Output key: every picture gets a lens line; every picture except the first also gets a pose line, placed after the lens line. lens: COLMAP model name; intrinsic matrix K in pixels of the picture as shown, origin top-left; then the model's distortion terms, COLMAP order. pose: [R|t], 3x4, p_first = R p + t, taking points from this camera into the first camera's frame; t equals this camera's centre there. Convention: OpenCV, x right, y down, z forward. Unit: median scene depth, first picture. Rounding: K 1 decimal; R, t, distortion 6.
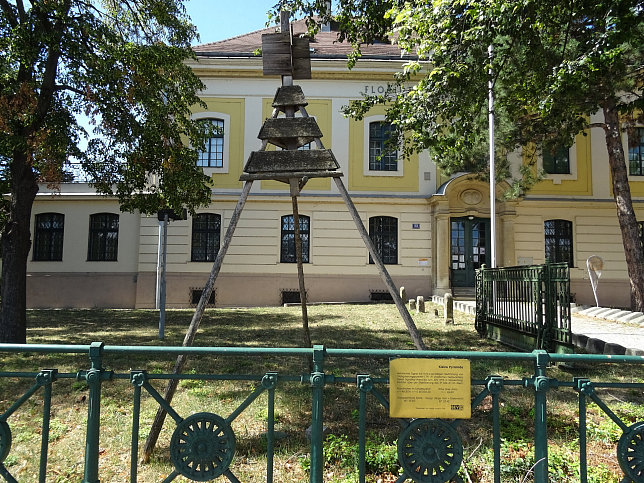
lens RADIAL K [[444.7, 0, 323.4], [0, 444.7, 239.8], [0, 0, 1]] dist [-0.026985, 0.003464]
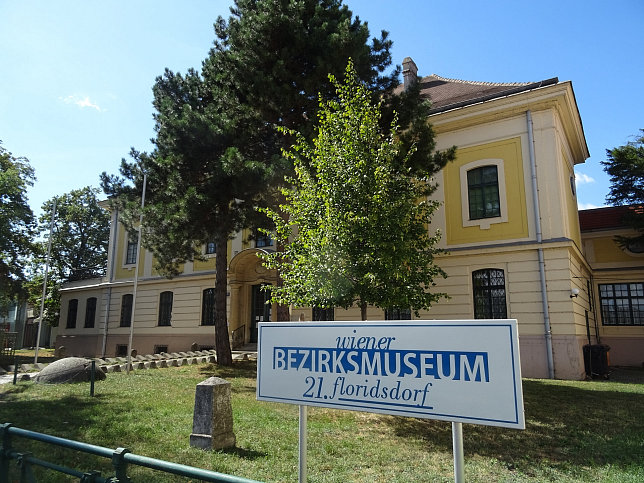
lens RADIAL K [[476.4, 0, 318.0], [0, 476.4, 235.6], [0, 0, 1]] dist [-0.005079, 0.006927]
pose [[0.836118, -0.128709, -0.533236, 1.168335], [0.056358, 0.987095, -0.149889, 0.022610], [0.545647, 0.095273, 0.832582, -0.015959]]
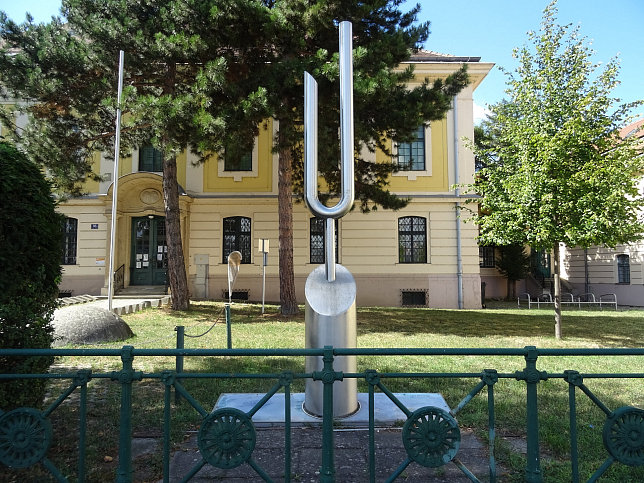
lens RADIAL K [[444.7, 0, 320.8], [0, 444.7, 237.0], [0, 0, 1]] dist [-0.026985, 0.003464]
pose [[0.999637, -0.023606, 0.013002, 0.705541], [0.023727, 0.999676, -0.009222, 0.014994], [-0.012780, 0.009527, 0.999873, -0.016708]]
